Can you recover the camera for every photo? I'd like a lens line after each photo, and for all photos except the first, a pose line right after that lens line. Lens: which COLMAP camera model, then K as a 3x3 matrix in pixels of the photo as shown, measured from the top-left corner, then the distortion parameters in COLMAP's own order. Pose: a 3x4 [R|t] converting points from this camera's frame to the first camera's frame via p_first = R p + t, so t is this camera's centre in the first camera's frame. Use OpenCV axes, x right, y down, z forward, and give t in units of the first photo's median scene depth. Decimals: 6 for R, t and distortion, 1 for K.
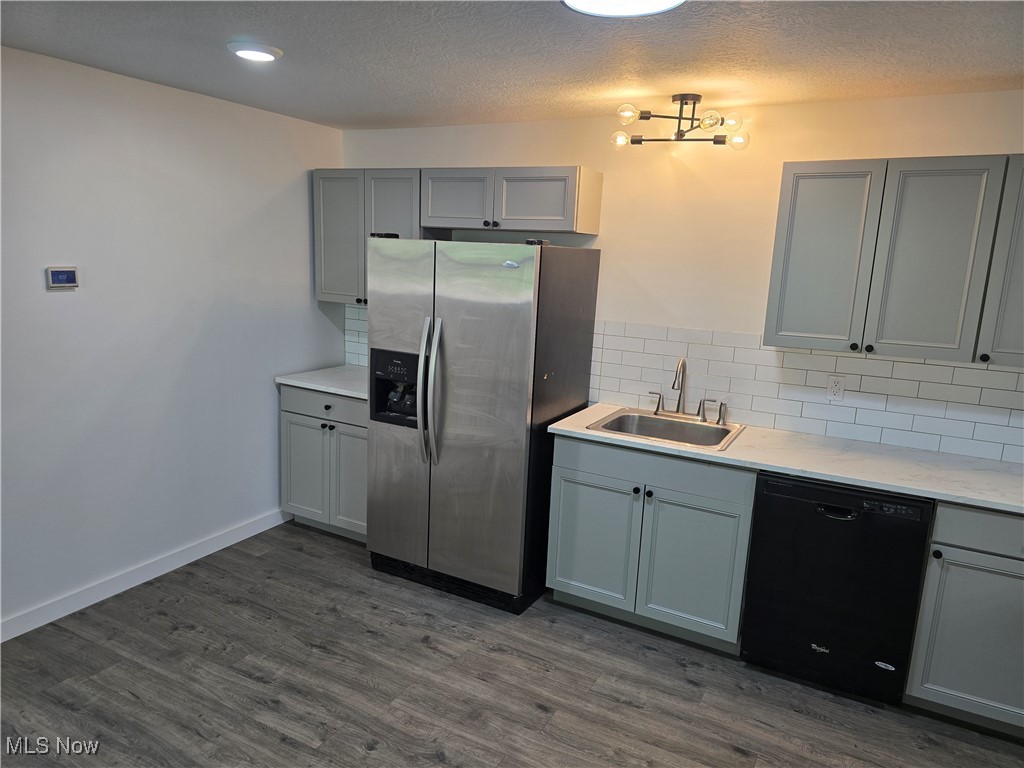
lens RADIAL K [[695.8, 0, 507.5], [0, 695.8, 385.5], [0, 0, 1]] dist [0.059196, -0.054779]
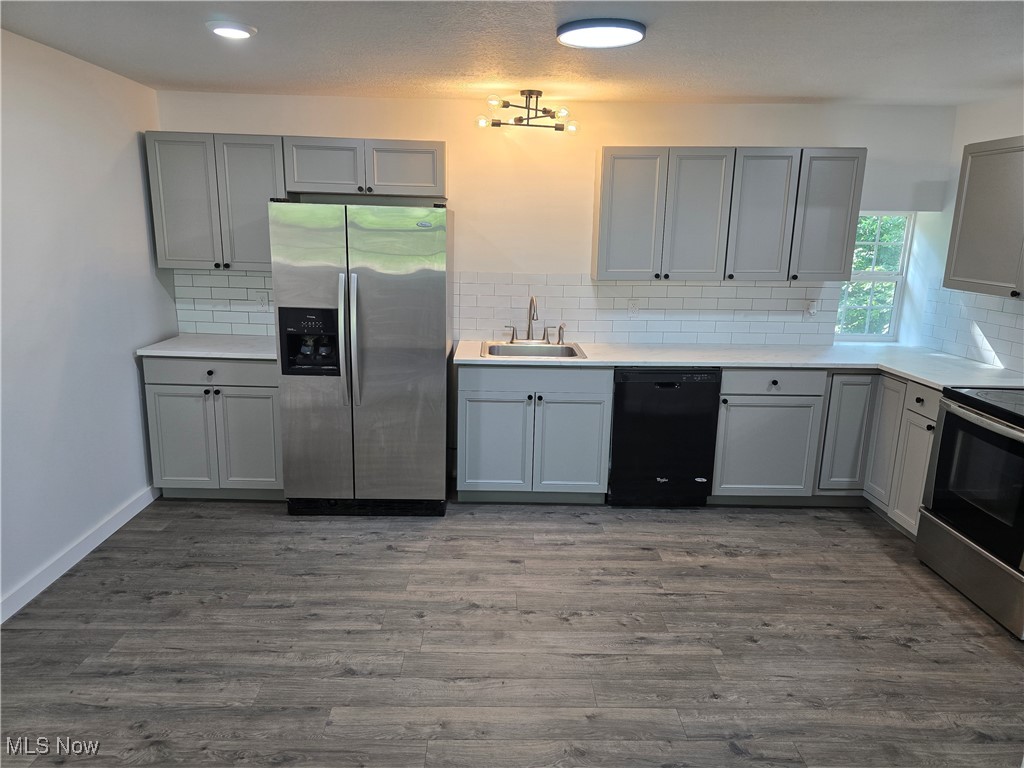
lens RADIAL K [[695.8, 0, 509.8], [0, 695.8, 383.5], [0, 0, 1]] dist [0.059196, -0.054779]
pose [[0.868173, -0.130607, 0.478766, -0.472122], [0.109287, 0.991379, 0.072271, 0.026374], [-0.484078, -0.010421, 0.874963, -0.123341]]
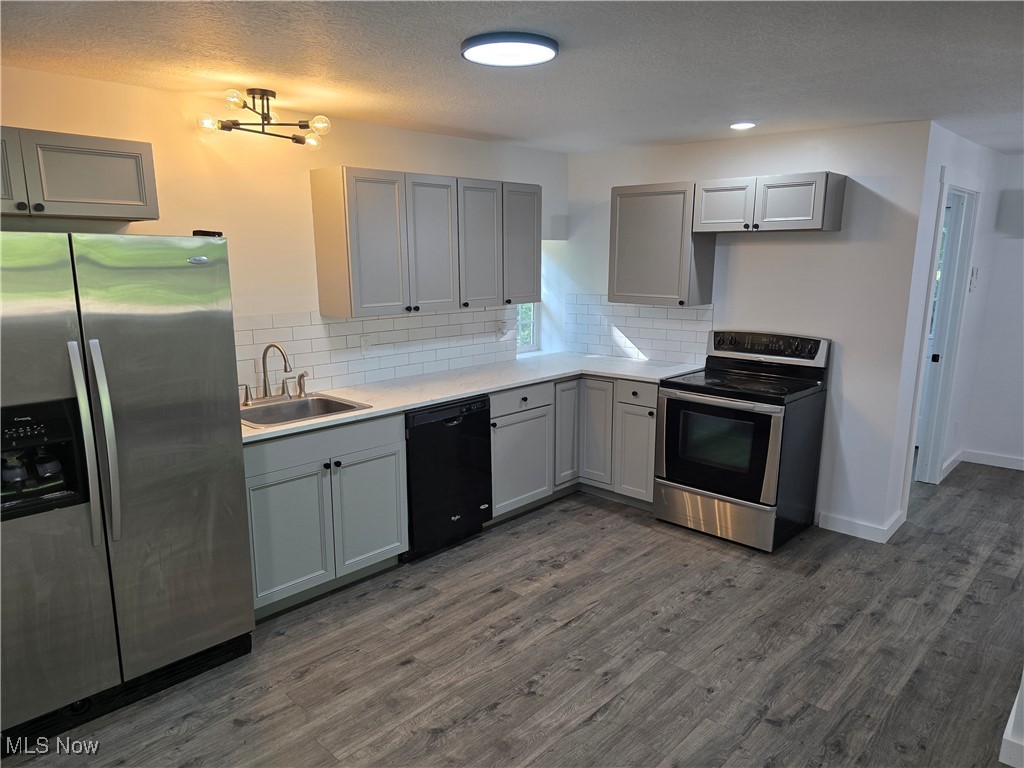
lens RADIAL K [[695.8, 0, 513.5], [0, 695.8, 391.1], [0, 0, 1]] dist [0.059196, -0.054779]
pose [[0.247282, -0.228014, 0.941733, -0.733593], [0.192367, 0.964123, 0.182924, -0.102631], [-0.949656, 0.135924, 0.282273, 0.411992]]
